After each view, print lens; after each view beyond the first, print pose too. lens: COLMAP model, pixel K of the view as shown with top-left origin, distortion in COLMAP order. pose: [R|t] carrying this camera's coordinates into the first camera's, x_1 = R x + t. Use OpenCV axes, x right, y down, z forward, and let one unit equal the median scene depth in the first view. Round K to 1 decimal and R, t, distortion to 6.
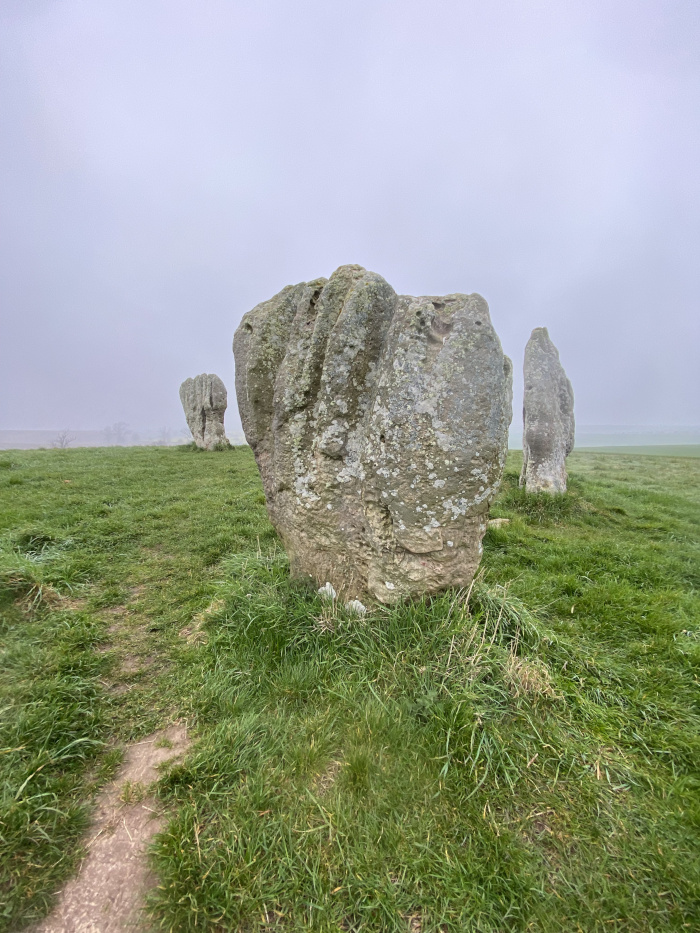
lens RADIAL K [[374.0, 0, 351.6], [0, 374.0, 464.1], [0, 0, 1]] dist [0.040111, -0.000062]
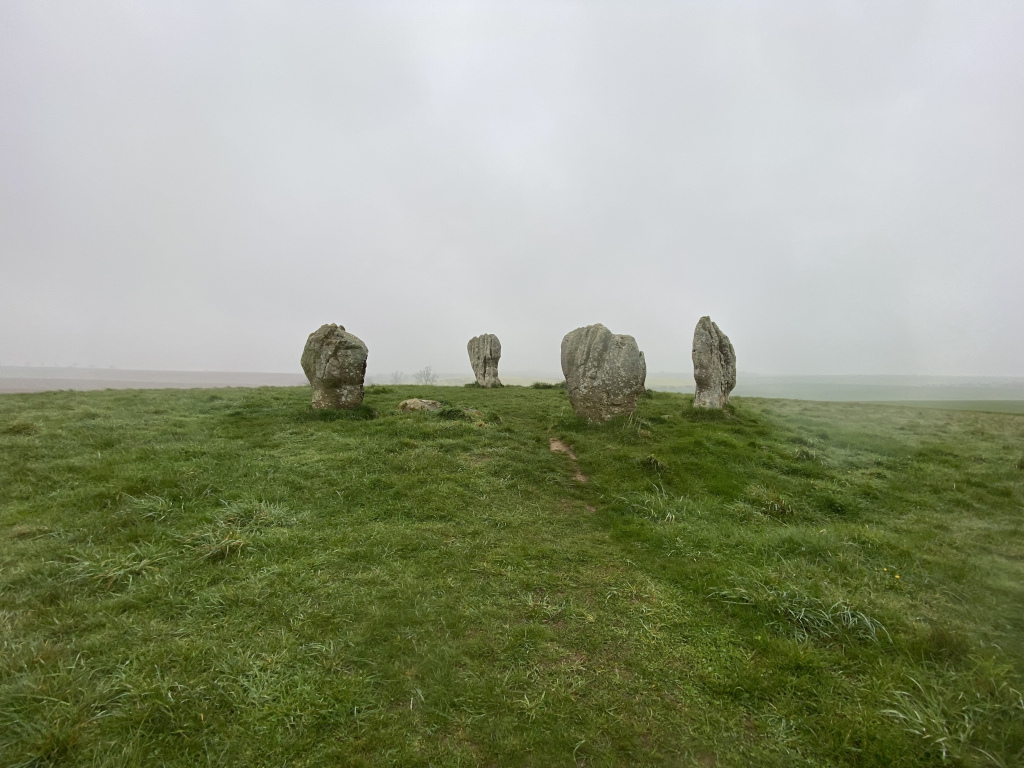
lens RADIAL K [[410.5, 0, 505.2], [0, 410.5, 384.8], [0, 0, 1]] dist [0.040111, -0.000062]
pose [[0.981096, 0.016852, -0.192788, -0.104832], [-0.030350, 0.997273, -0.067275, 0.314580], [0.191129, 0.071854, 0.978931, -2.817881]]
